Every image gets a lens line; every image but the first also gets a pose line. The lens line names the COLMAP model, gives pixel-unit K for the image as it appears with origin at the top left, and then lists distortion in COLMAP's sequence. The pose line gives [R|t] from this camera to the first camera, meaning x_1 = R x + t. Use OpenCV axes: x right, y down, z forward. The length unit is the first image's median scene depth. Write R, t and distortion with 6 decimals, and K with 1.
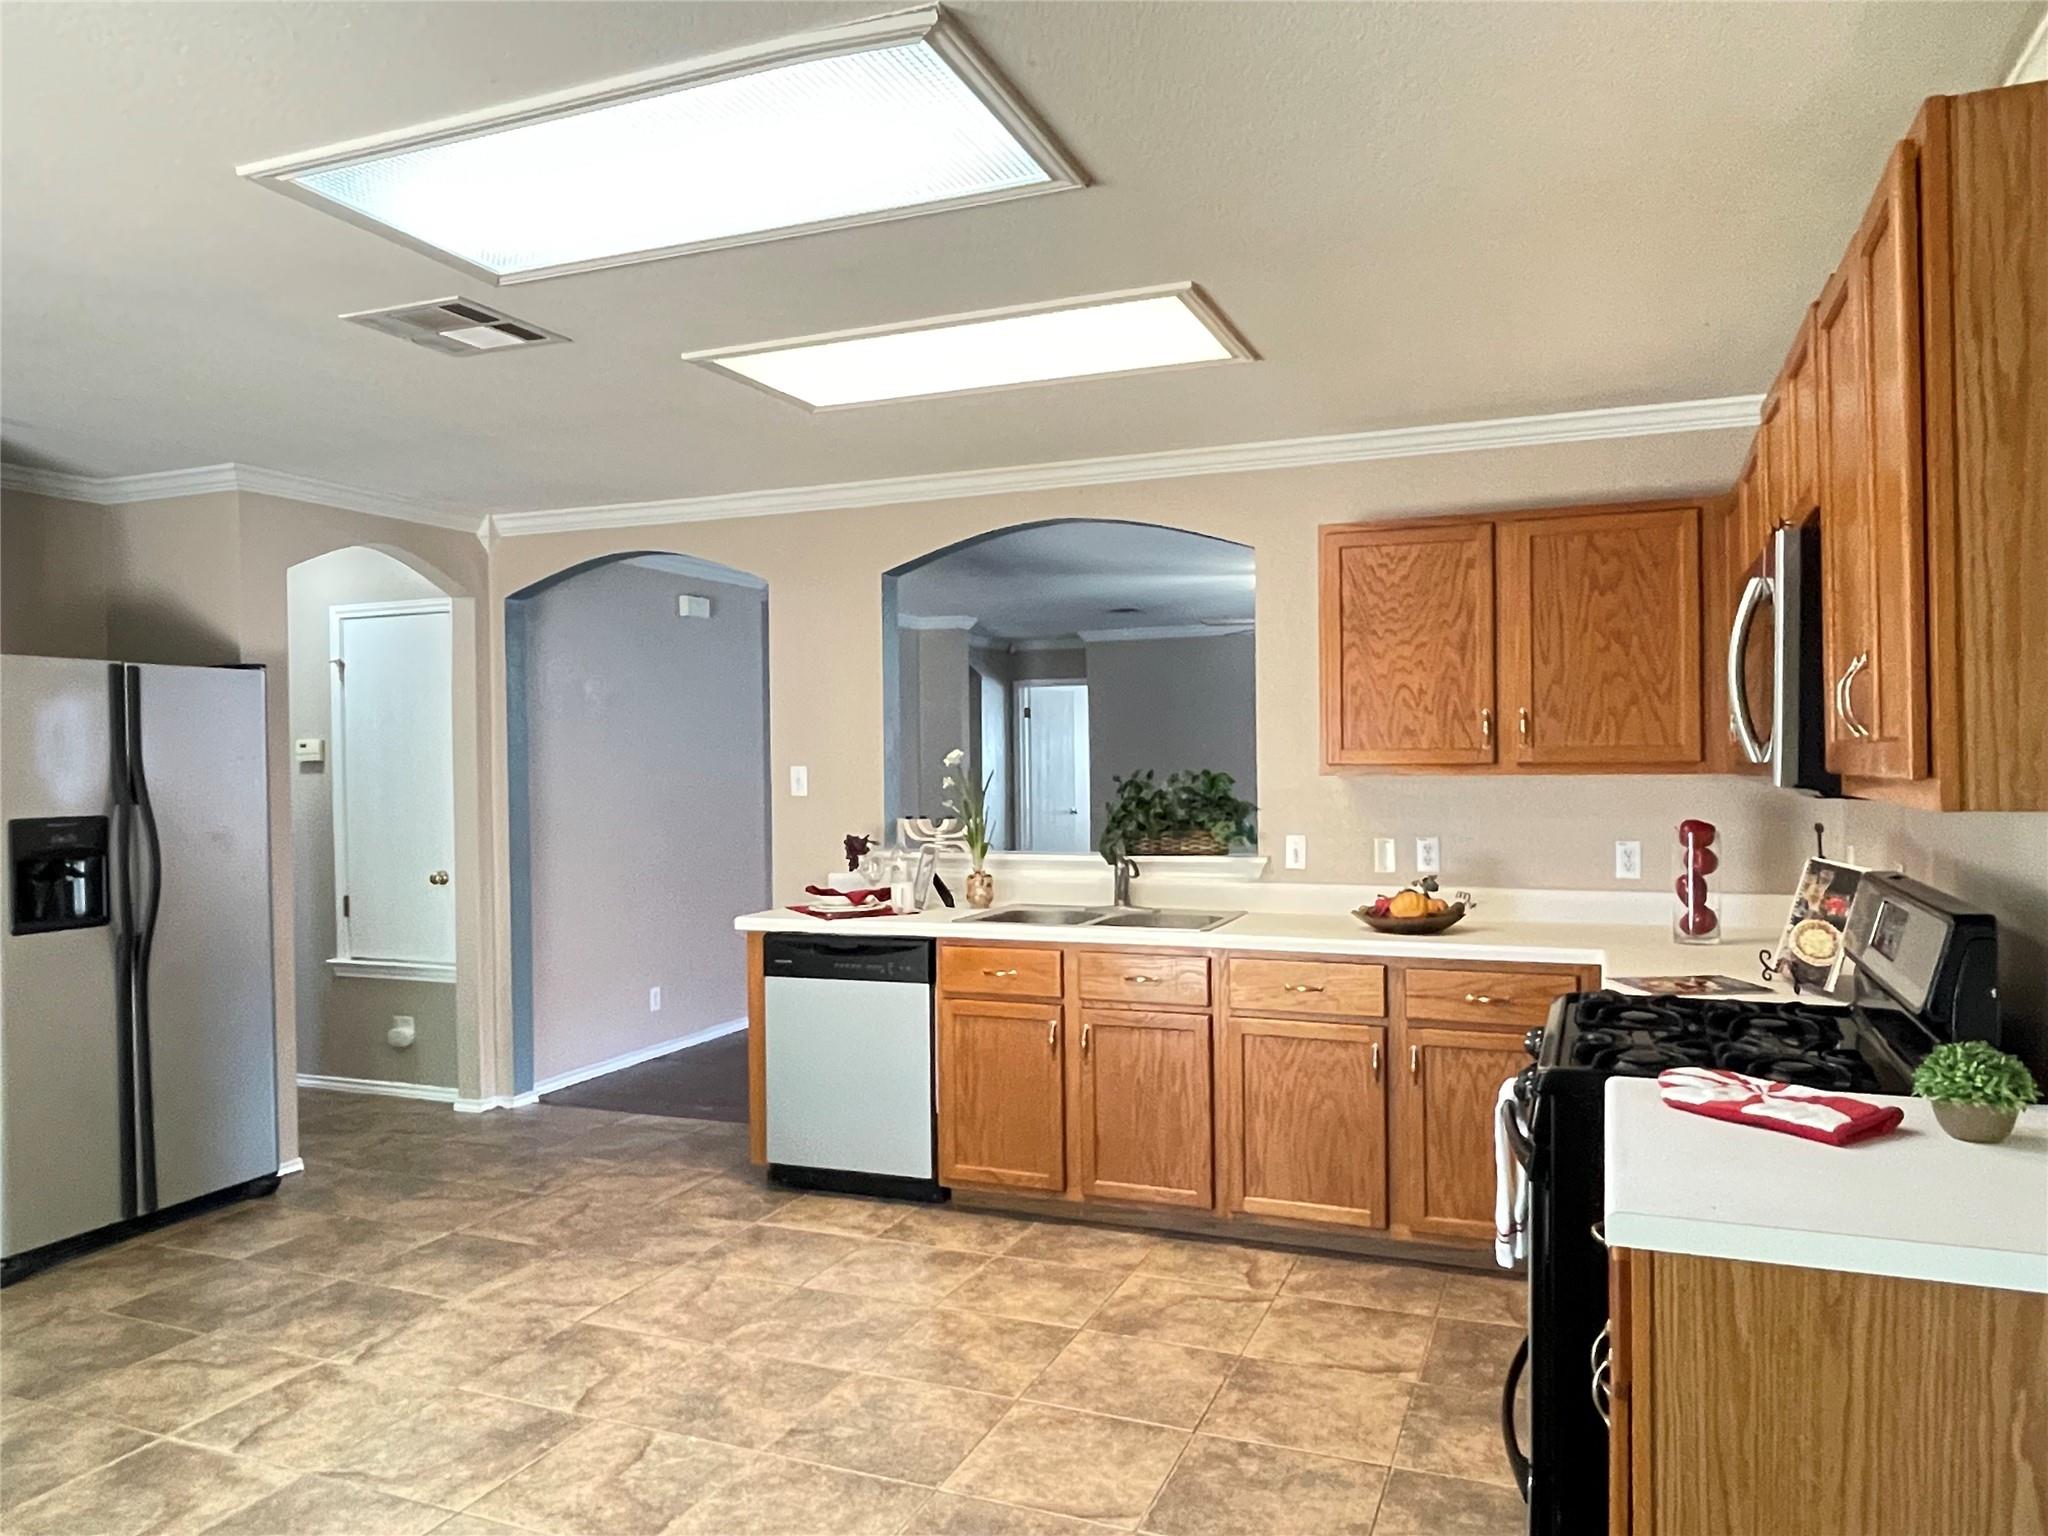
lens RADIAL K [[1405.3, 0, 1033.8], [0, 1405.3, 755.4], [0, 0, 1]] dist [0.016652, -0.025073]
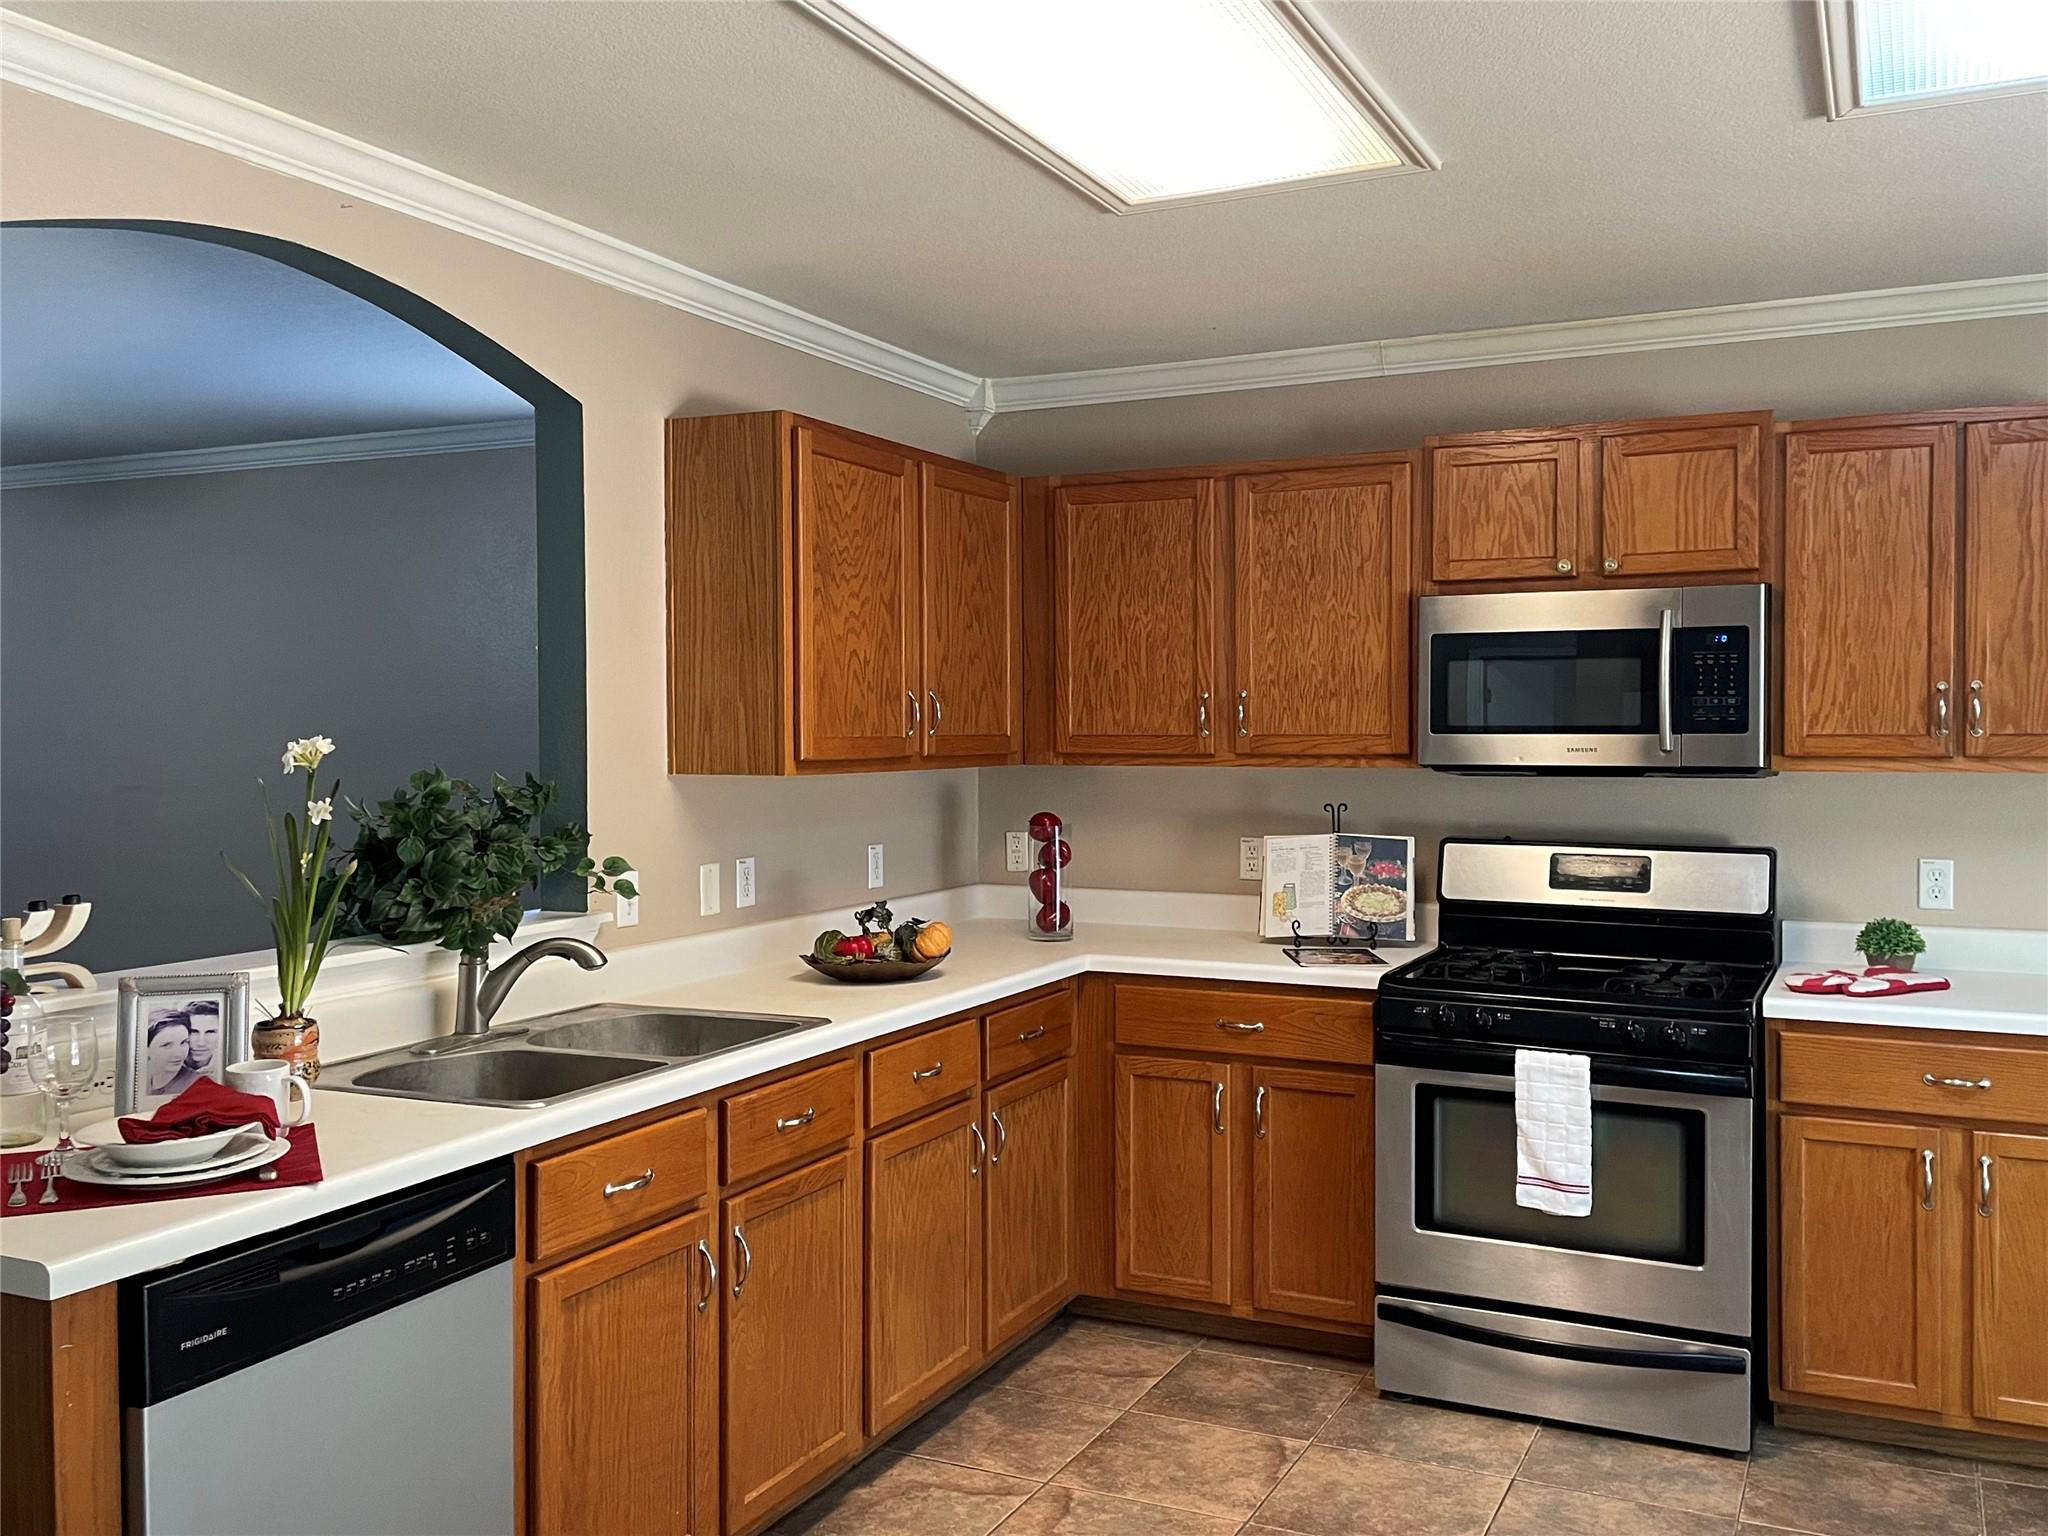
lens RADIAL K [[1787.0, 0, 1053.1], [0, 1787.0, 754.3], [0, 0, 1]] dist [0.095129, -0.111703]
pose [[0.055979, -0.006685, 0.998410, -0.707160], [0.001710, 0.999977, 0.006600, -0.001783], [-0.998430, 0.001338, 0.055990, 0.873526]]
